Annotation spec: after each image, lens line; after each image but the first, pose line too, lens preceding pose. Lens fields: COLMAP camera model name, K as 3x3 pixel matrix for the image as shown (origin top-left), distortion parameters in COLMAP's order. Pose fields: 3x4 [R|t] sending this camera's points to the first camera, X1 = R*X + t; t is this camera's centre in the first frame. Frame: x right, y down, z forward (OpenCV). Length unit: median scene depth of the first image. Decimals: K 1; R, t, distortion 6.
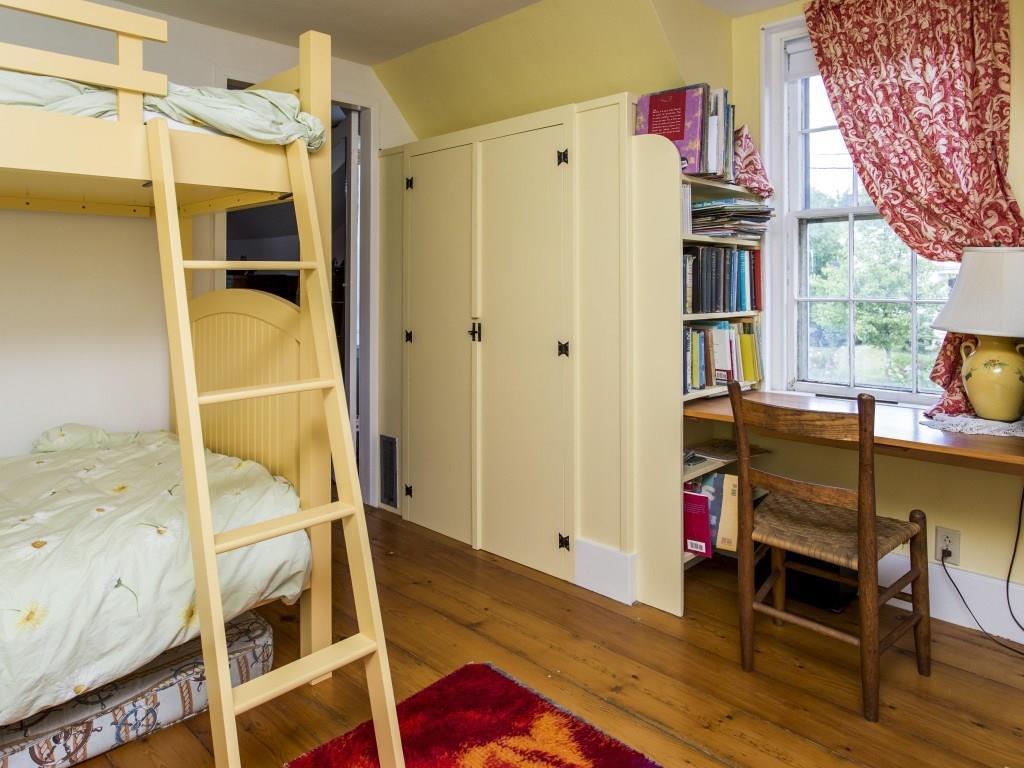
lens RADIAL K [[676.7, 0, 512.0], [0, 676.7, 384.0], [0, 0, 1]] dist [0.001129, 0.000712]
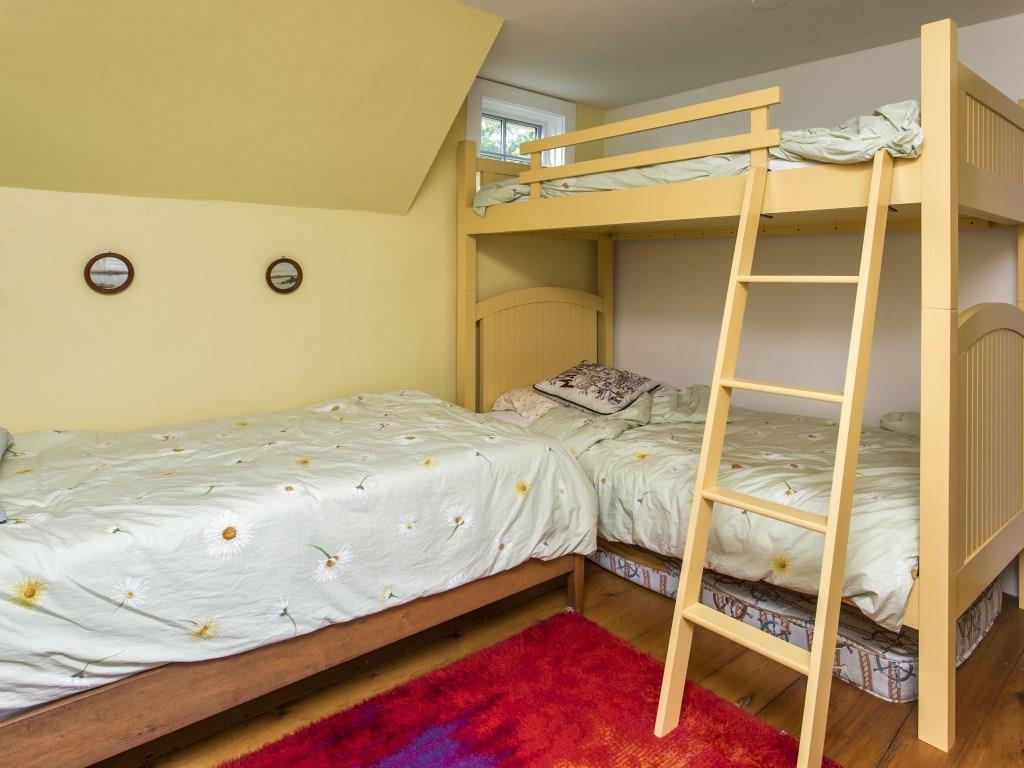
lens RADIAL K [[637.8, 0, 512.0], [0, 637.8, 384.0], [0, 0, 1]] dist [0.001483, 0.001849]
pose [[-0.085888, 0.176469, -0.980552, 0.751683], [-0.153703, 0.970059, 0.188044, -0.138416], [0.984377, 0.166864, -0.056193, 0.638340]]
